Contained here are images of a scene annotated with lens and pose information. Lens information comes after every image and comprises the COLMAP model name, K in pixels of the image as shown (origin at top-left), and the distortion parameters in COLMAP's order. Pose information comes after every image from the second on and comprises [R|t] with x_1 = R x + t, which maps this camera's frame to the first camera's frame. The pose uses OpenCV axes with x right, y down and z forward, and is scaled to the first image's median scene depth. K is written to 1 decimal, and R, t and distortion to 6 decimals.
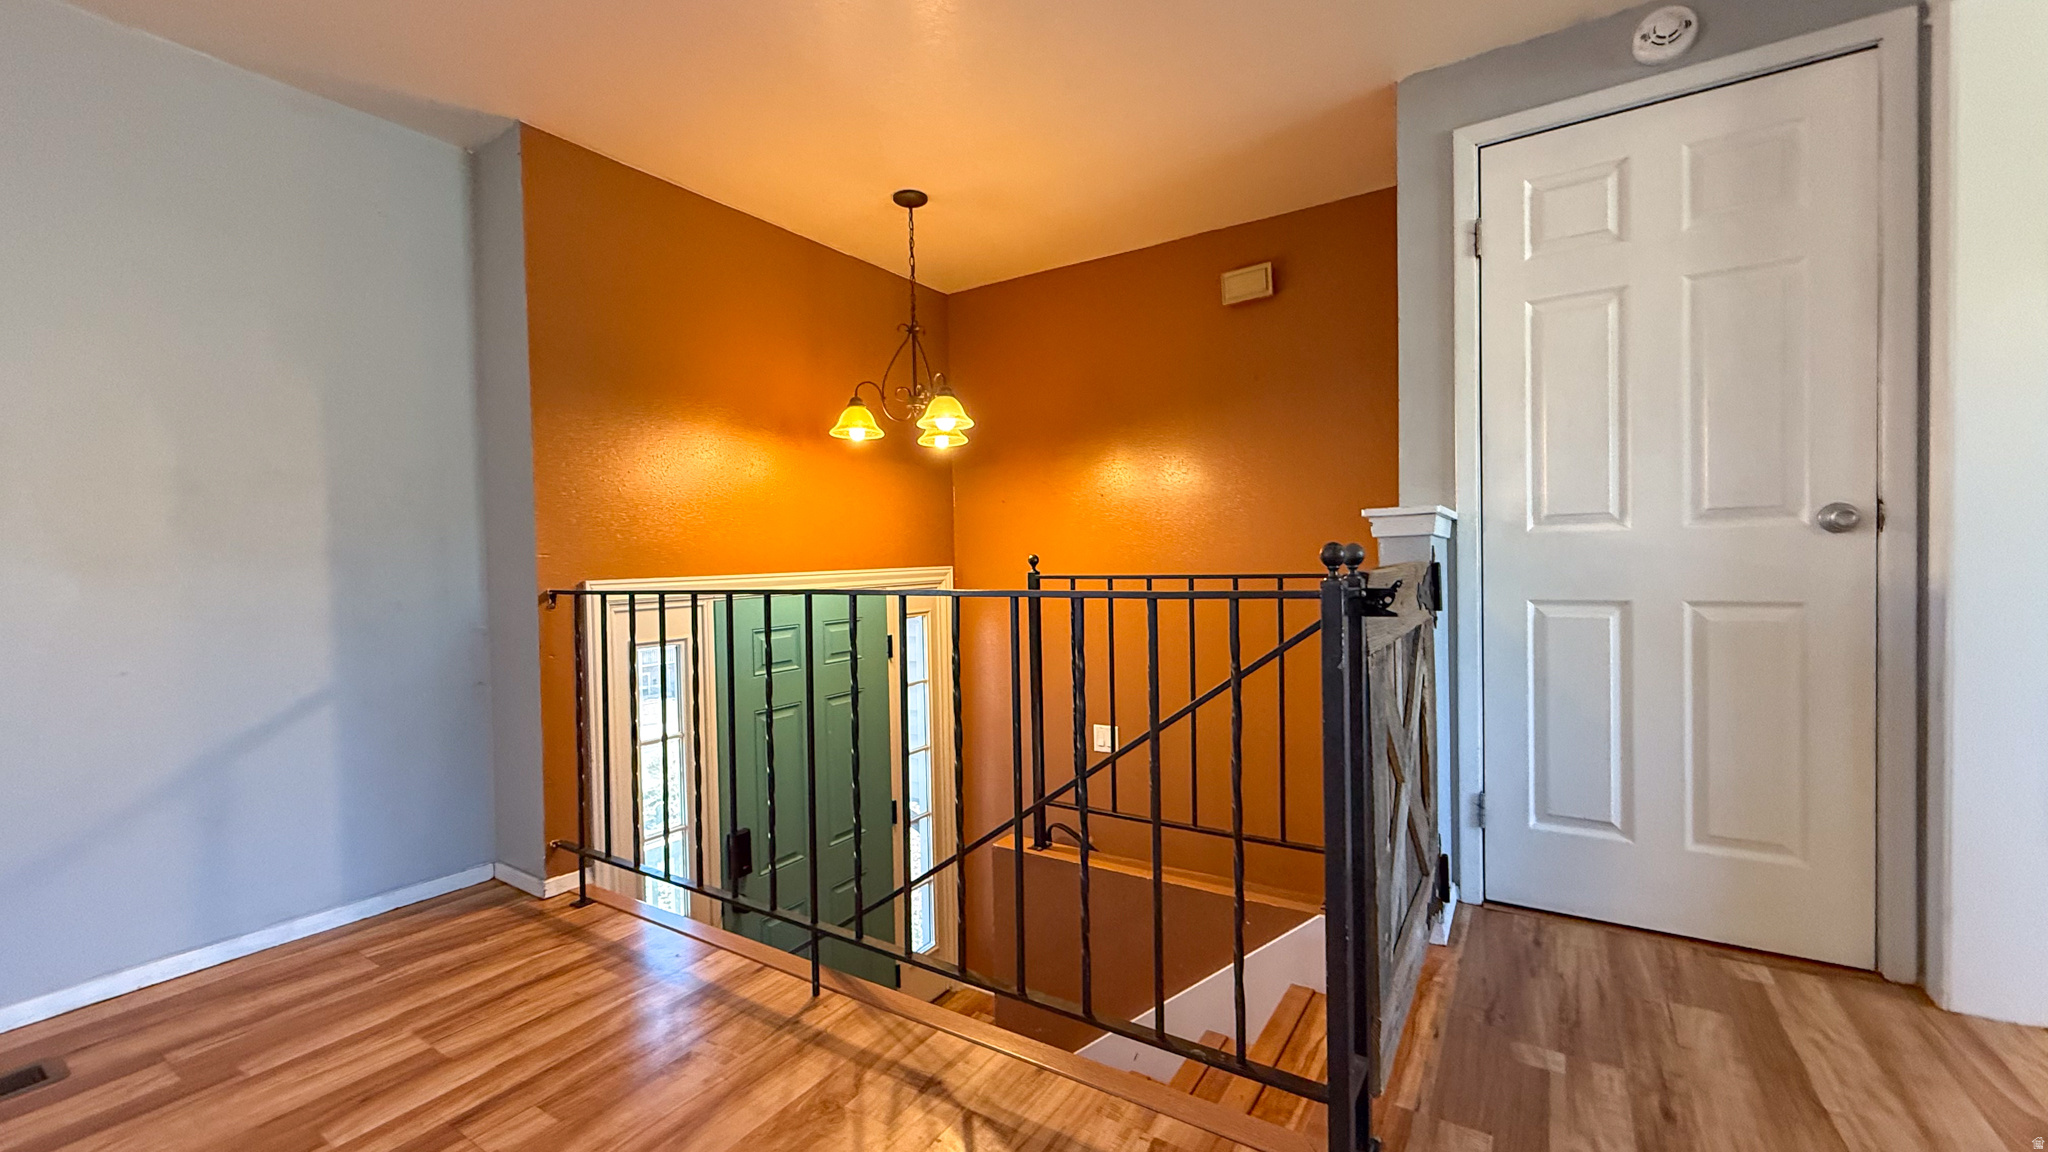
lens RADIAL K [[835.4, 0, 1009.2], [0, 835.4, 568.7], [0, 0, 1]] dist [0.001671, -0.000088]
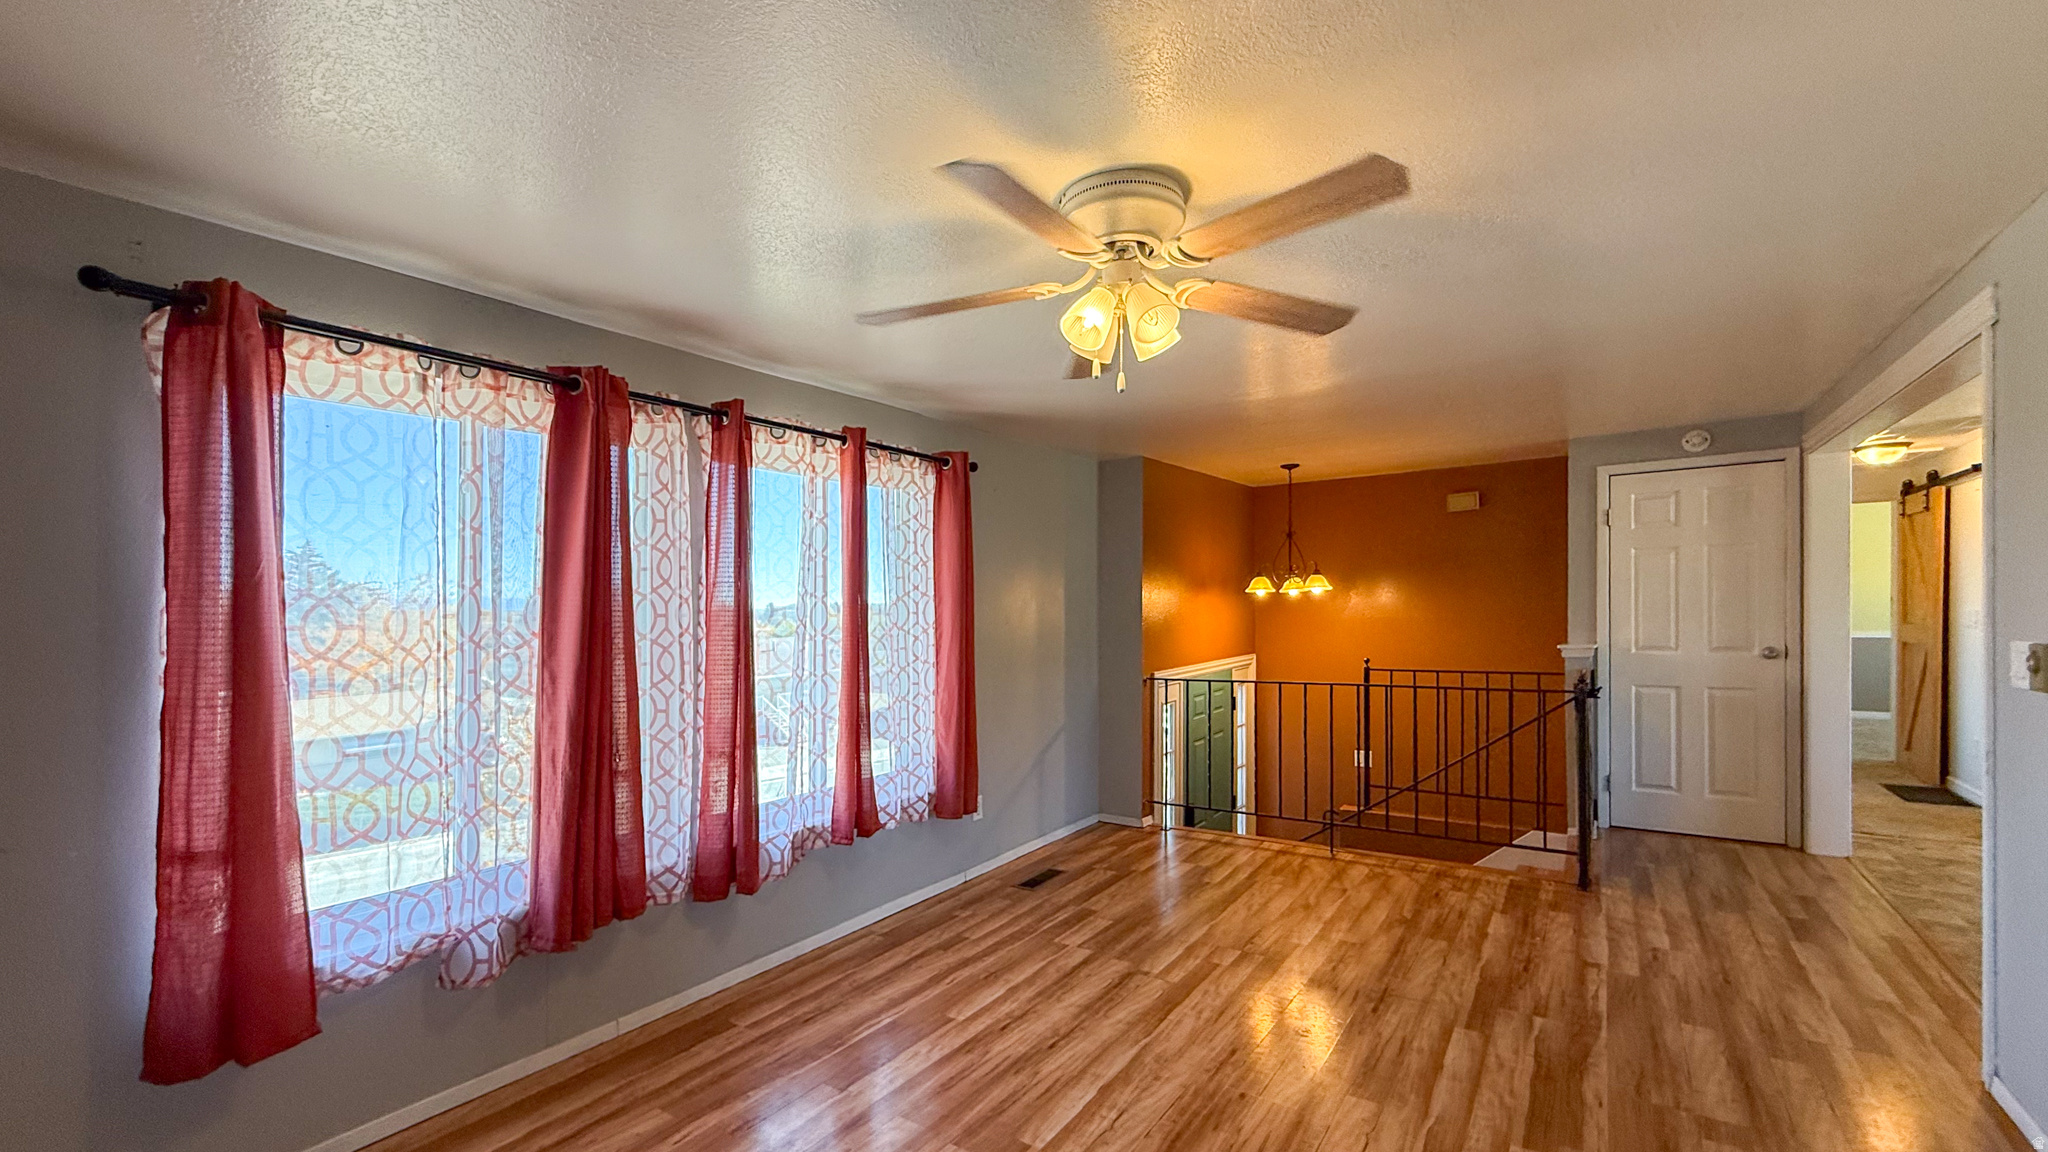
lens RADIAL K [[835.4, 0, 1032.3], [0, 835.4, 626.1], [0, 0, 1]] dist [0.001671, -0.000088]
pose [[0.999613, -0.002411, -0.027730, -0.940568], [0.002611, 0.999971, 0.007185, -0.145256], [0.027712, -0.007255, 0.999590, -1.300114]]
